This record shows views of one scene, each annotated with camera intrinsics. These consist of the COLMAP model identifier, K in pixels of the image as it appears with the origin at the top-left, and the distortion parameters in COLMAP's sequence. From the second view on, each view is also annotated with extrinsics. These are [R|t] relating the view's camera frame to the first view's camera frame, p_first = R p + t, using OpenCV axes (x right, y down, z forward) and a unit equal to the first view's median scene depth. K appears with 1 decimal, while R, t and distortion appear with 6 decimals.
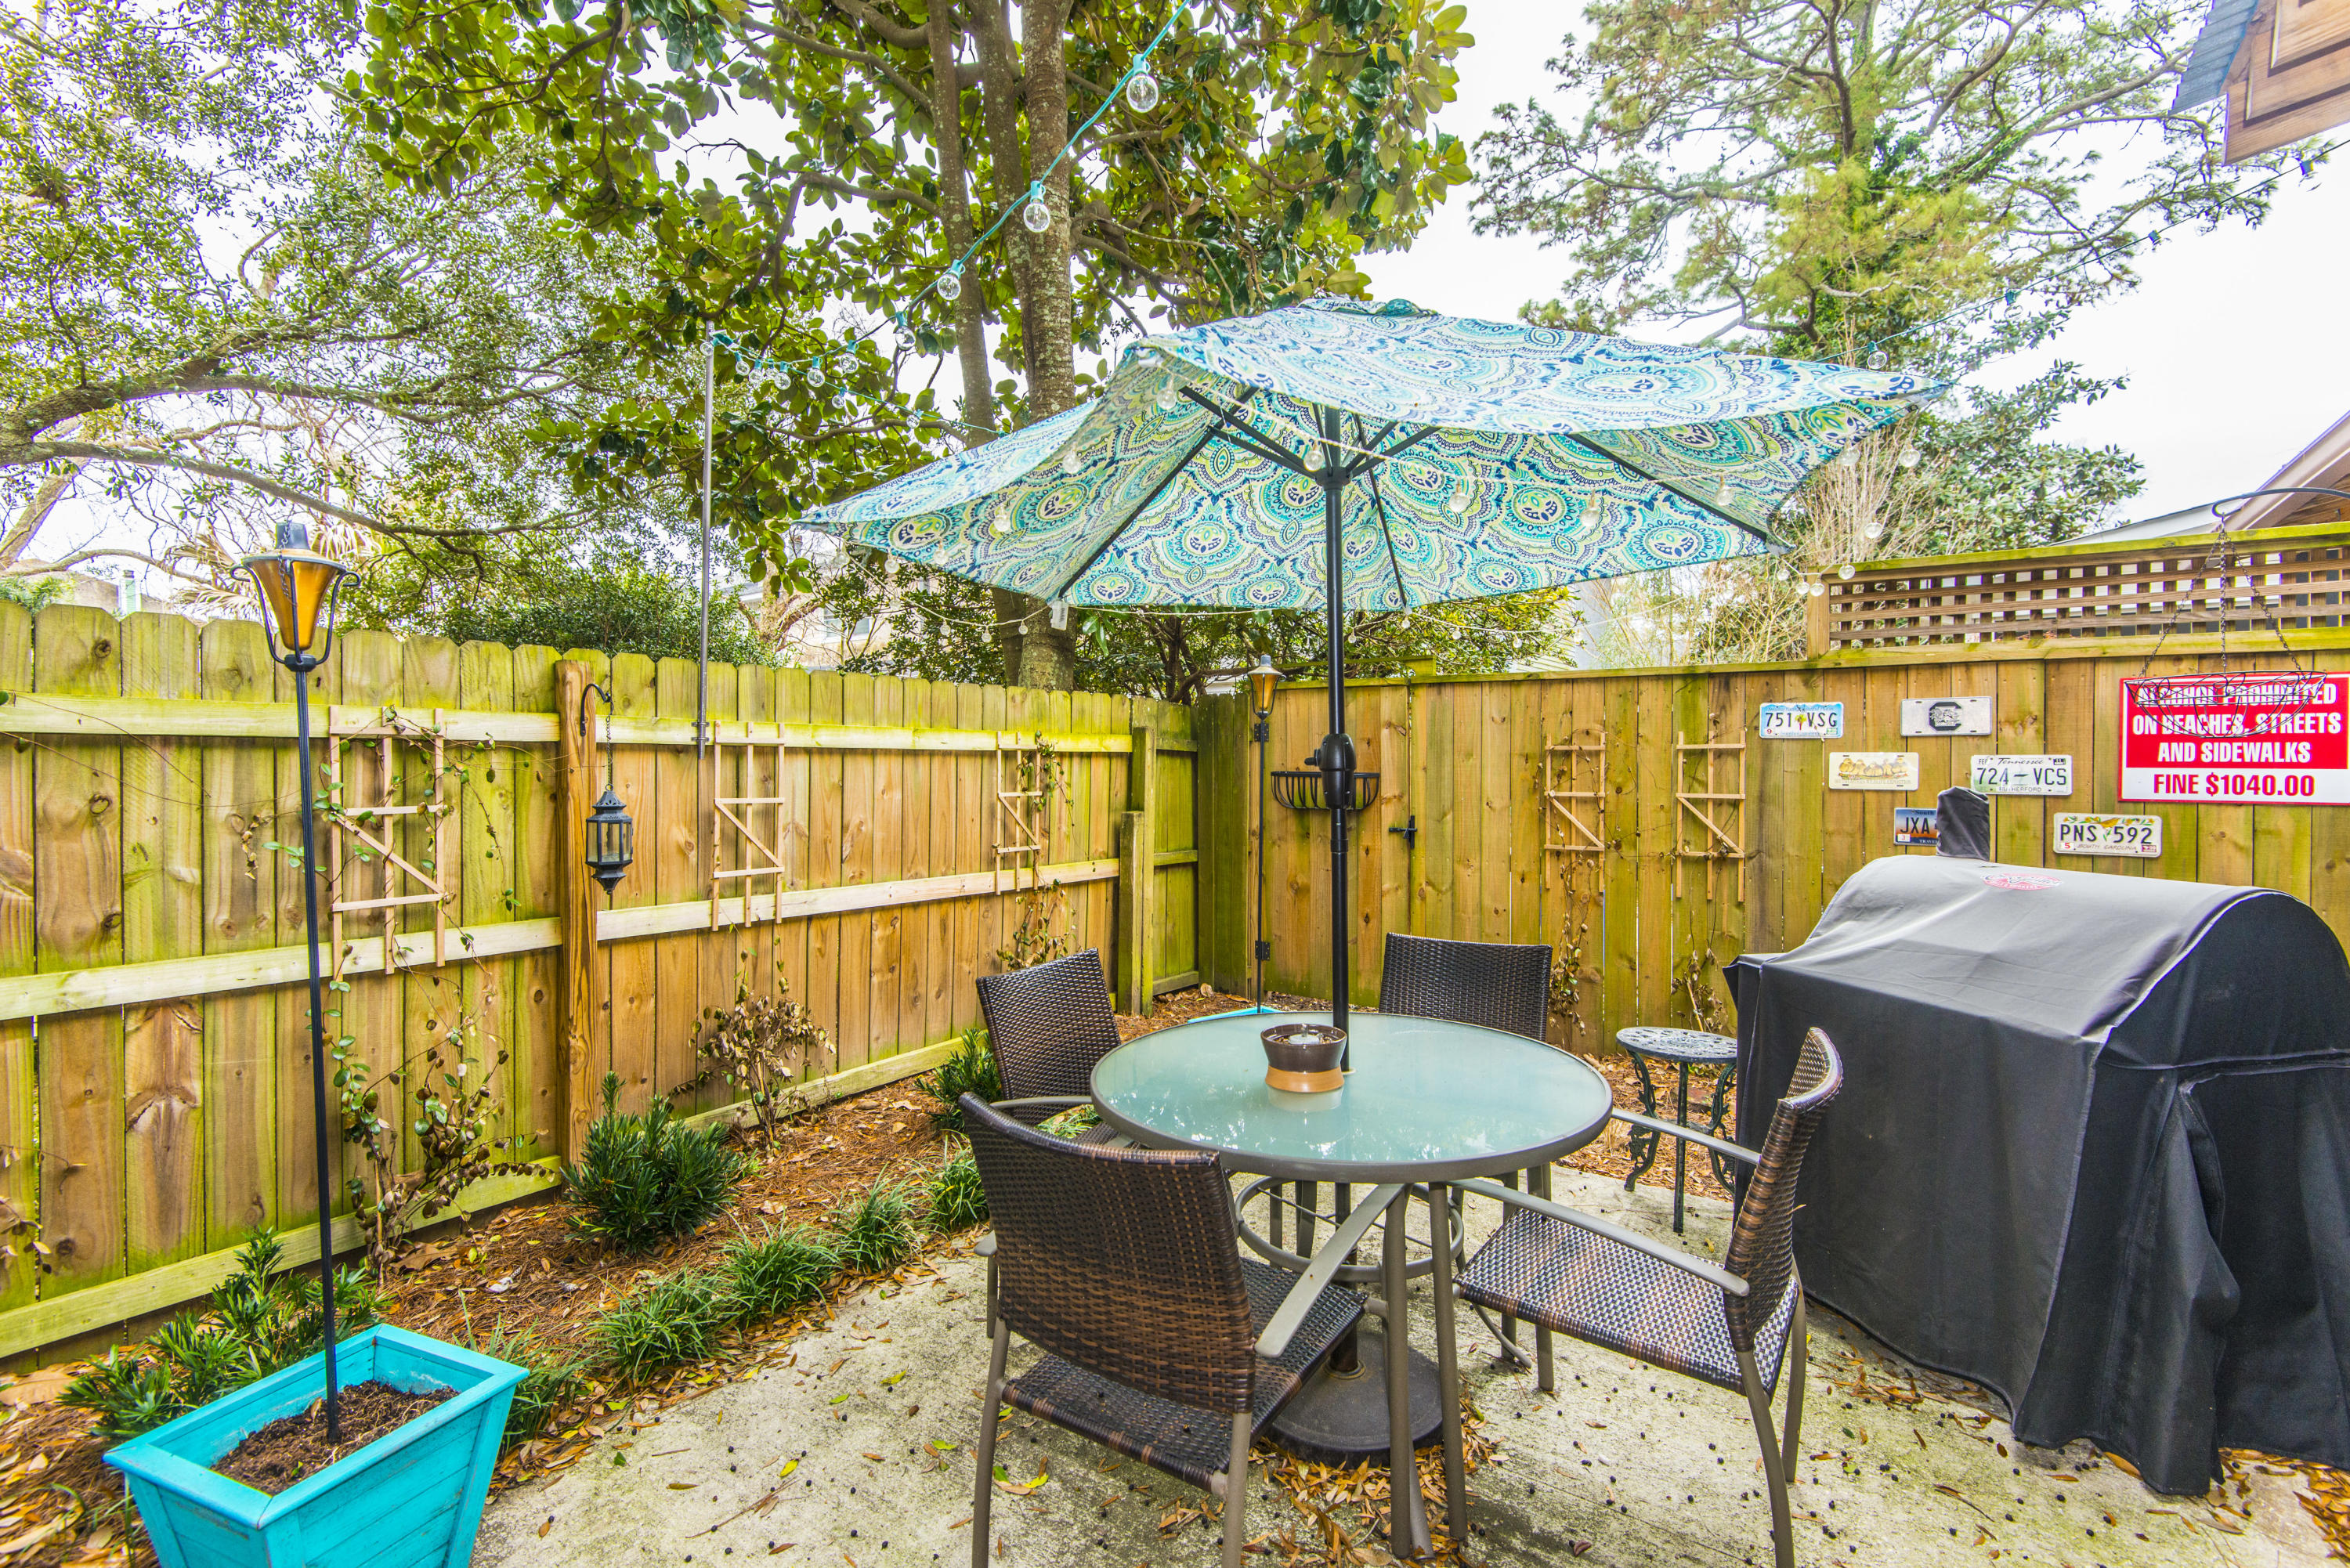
lens RADIAL K [[1051.3, 0, 1180.8], [0, 1051.3, 773.5], [0, 0, 1]] dist [0.038703, -0.021481]
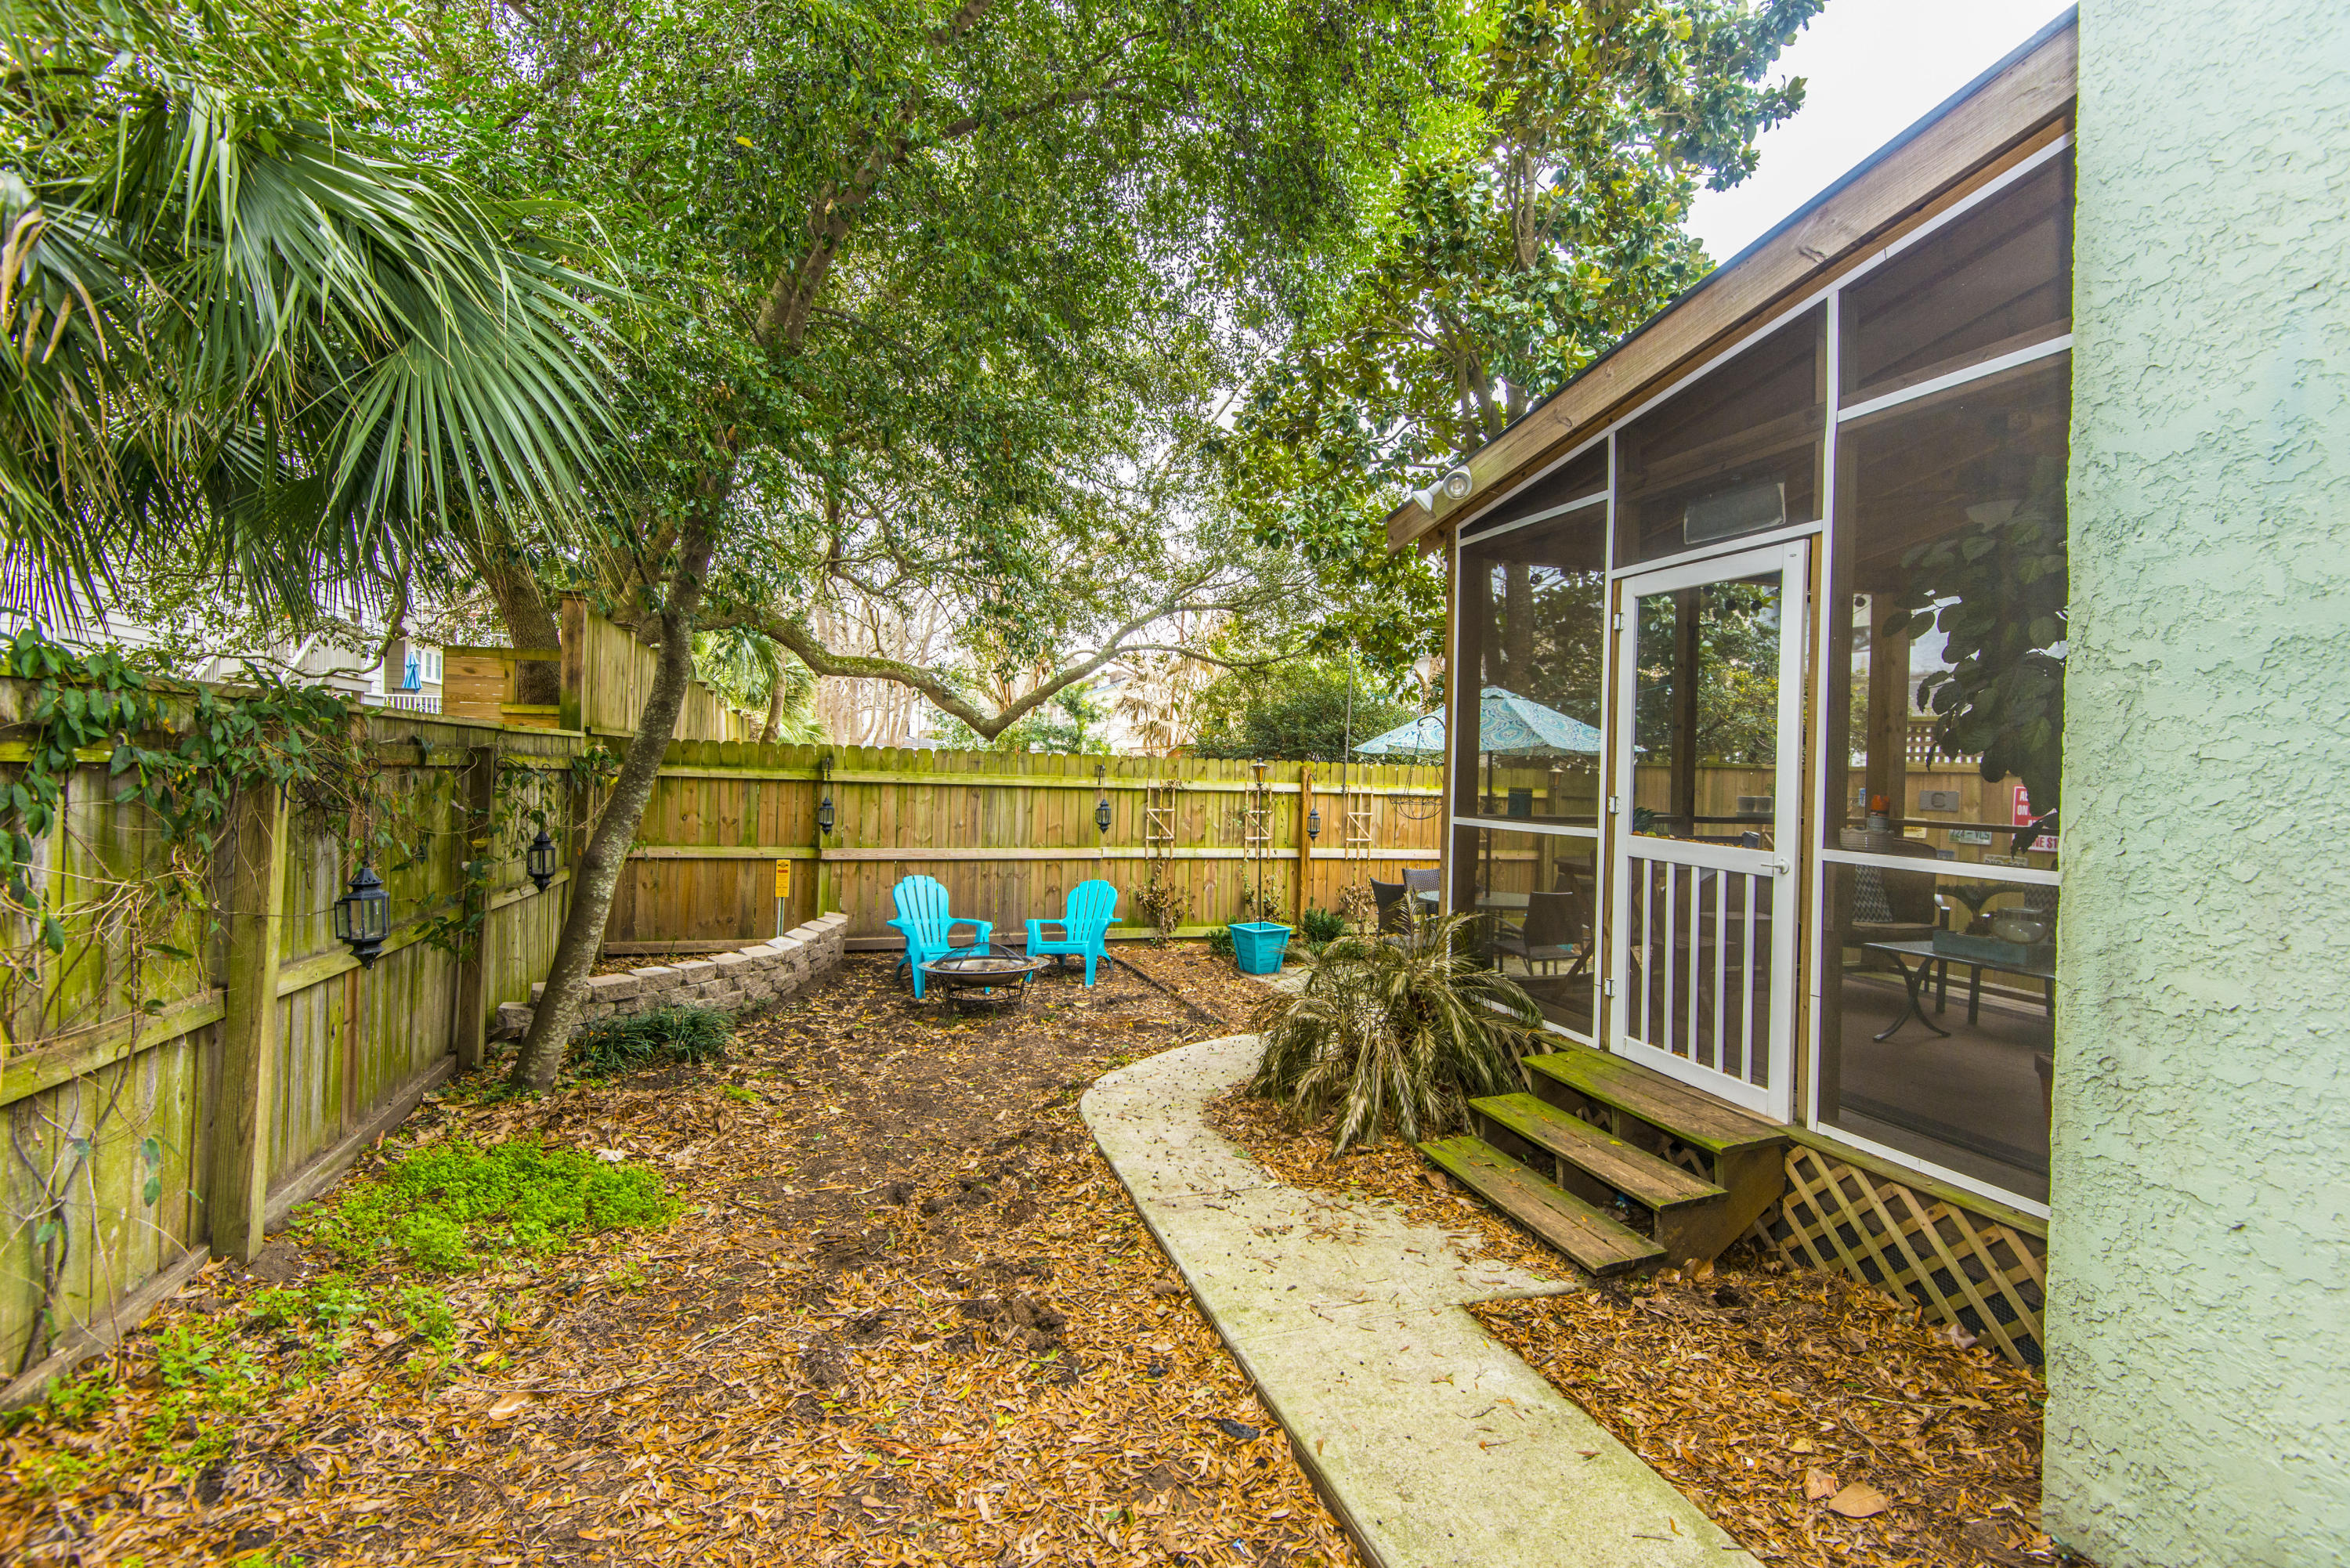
lens RADIAL K [[1057.4, 0, 1180.0], [0, 1057.4, 774.3], [0, 0, 1]] dist [0.031113, -0.021588]
pose [[0.802821, 0.027963, -0.595564, 0.682393], [-0.033741, 0.999430, 0.001443, -0.052069], [0.595265, 0.018937, 0.803307, -1.191368]]
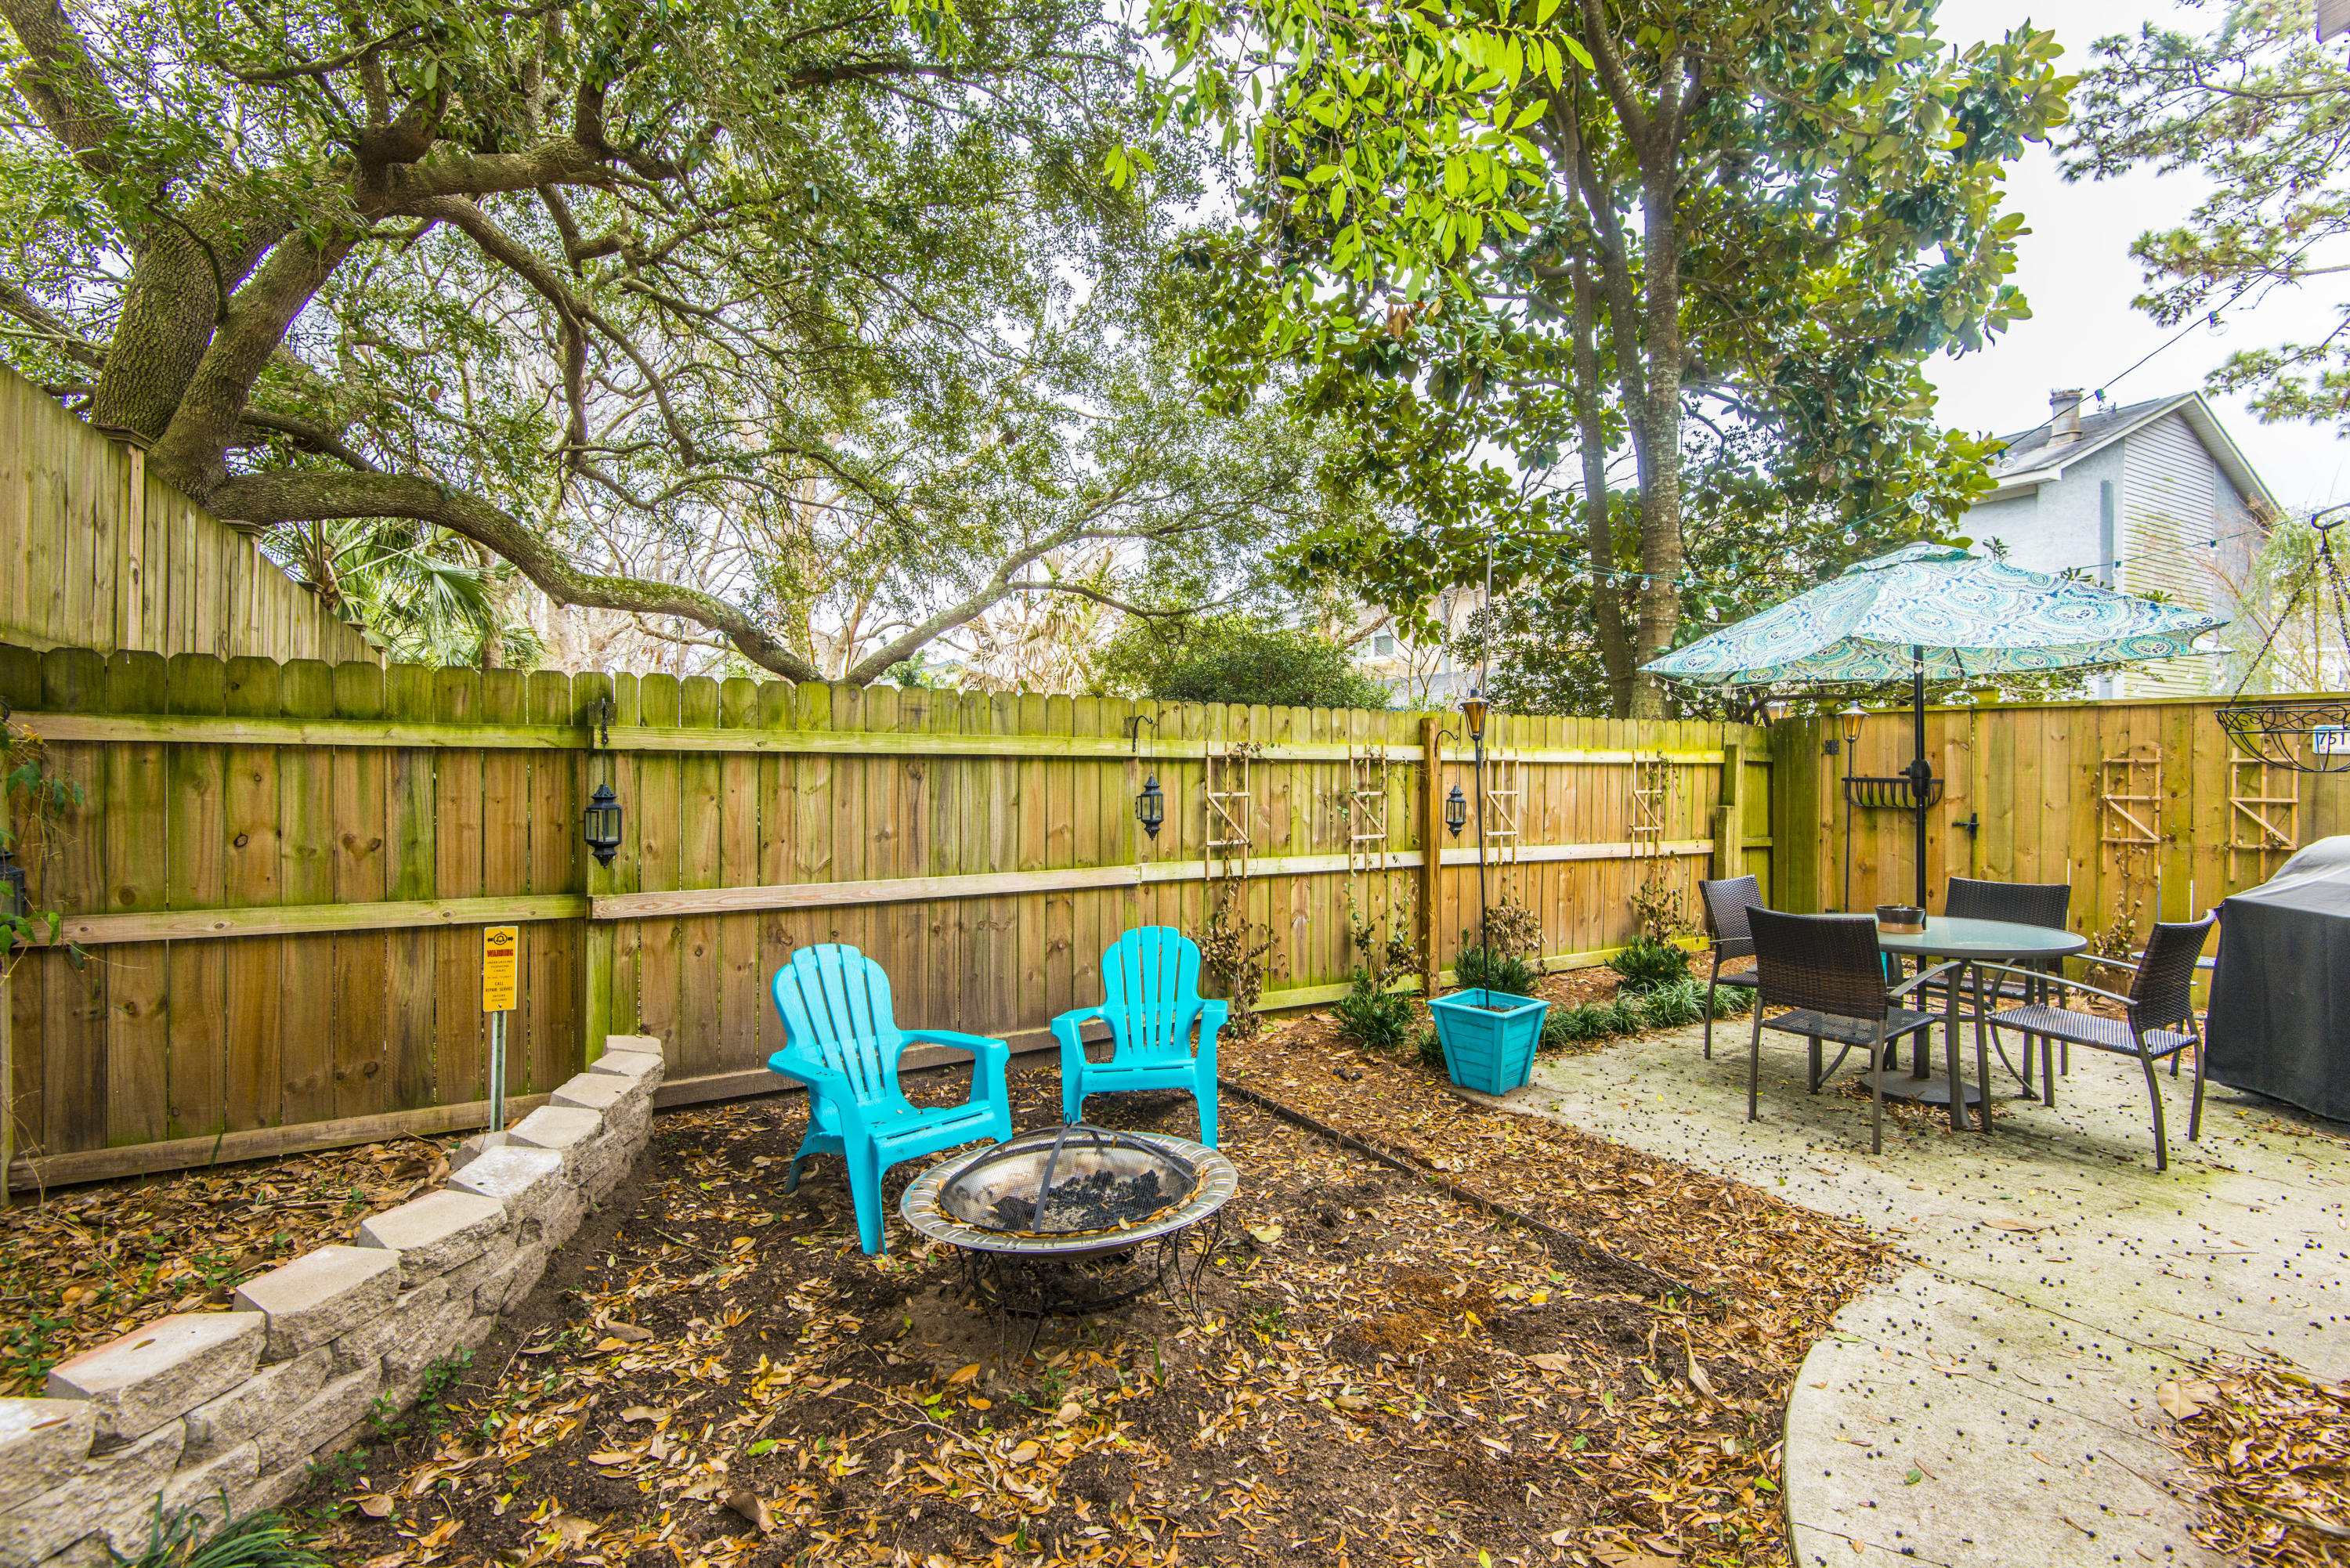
lens RADIAL K [[1057.4, 0, 1180.0], [0, 1057.4, 774.3], [0, 0, 1]] dist [0.031113, -0.021588]
pose [[0.908127, 0.005636, -0.418657, -0.127794], [-0.006663, 0.999977, -0.000992, 0.000717], [0.418642, 0.003690, 0.908144, -0.657366]]
